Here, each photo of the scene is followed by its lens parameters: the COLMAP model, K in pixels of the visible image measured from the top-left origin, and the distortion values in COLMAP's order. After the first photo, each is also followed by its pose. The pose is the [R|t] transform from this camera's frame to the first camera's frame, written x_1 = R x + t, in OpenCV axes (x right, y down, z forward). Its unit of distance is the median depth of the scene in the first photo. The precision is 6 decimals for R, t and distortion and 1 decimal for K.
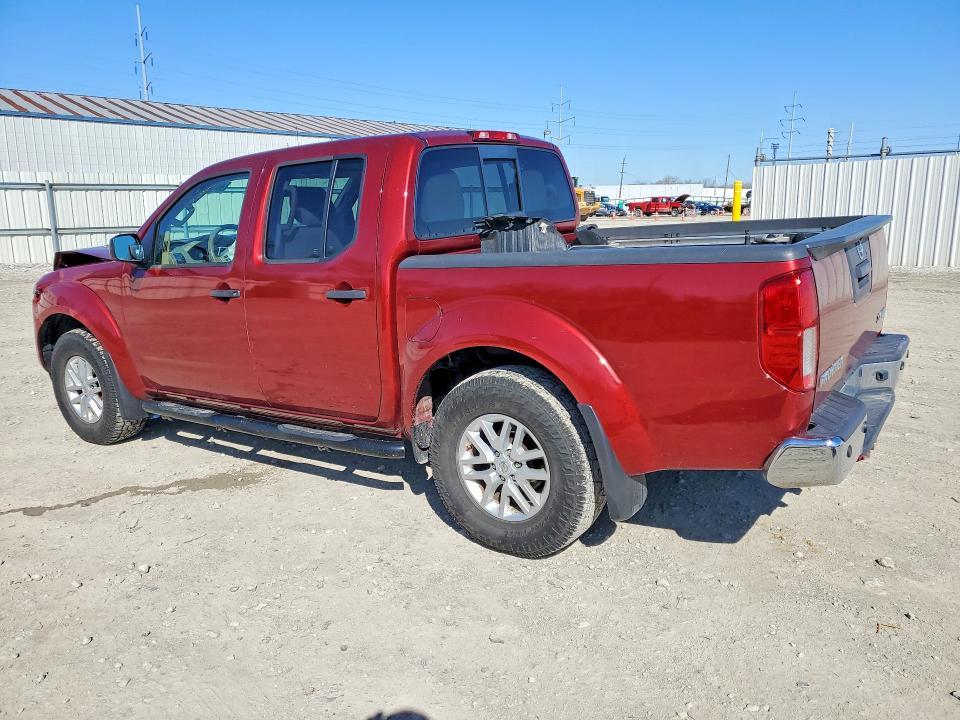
lens RADIAL K [[768.8, 0, 495.8], [0, 768.8, 362.0], [0, 0, 1]] dist [-0.010888, 0.036685]
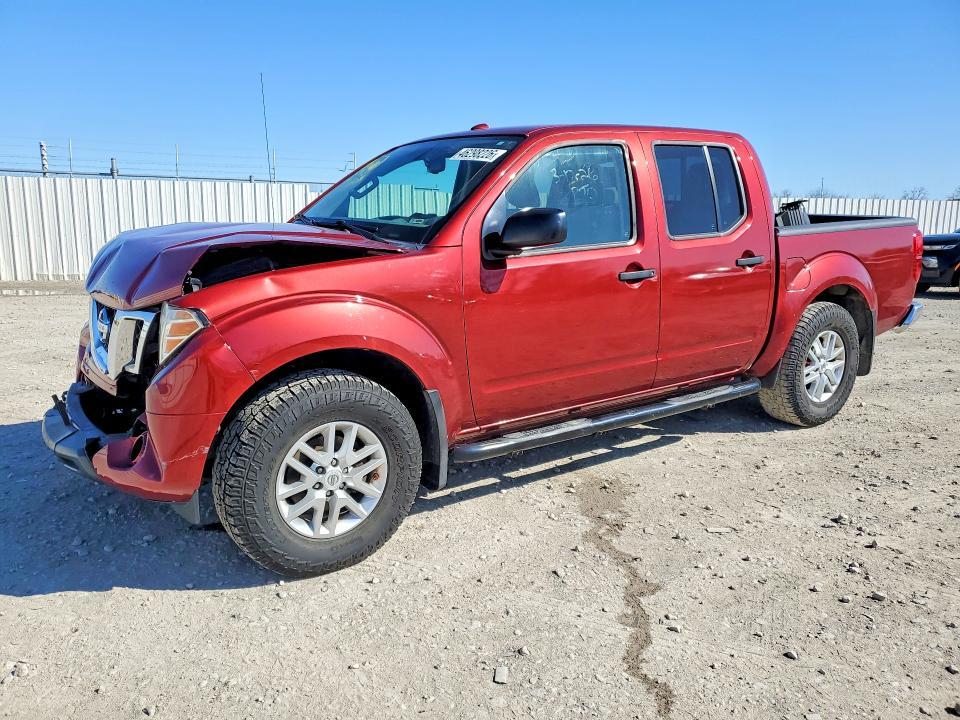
lens RADIAL K [[728.2, 0, 458.2], [0, 728.2, 360.3], [0, 0, 1]] dist [-0.001194, -0.000191]
pose [[0.346575, -0.145085, 0.926734, -0.882400], [0.166897, 0.981740, 0.091281, -0.077773], [-0.923055, 0.123034, 0.364461, 0.617367]]
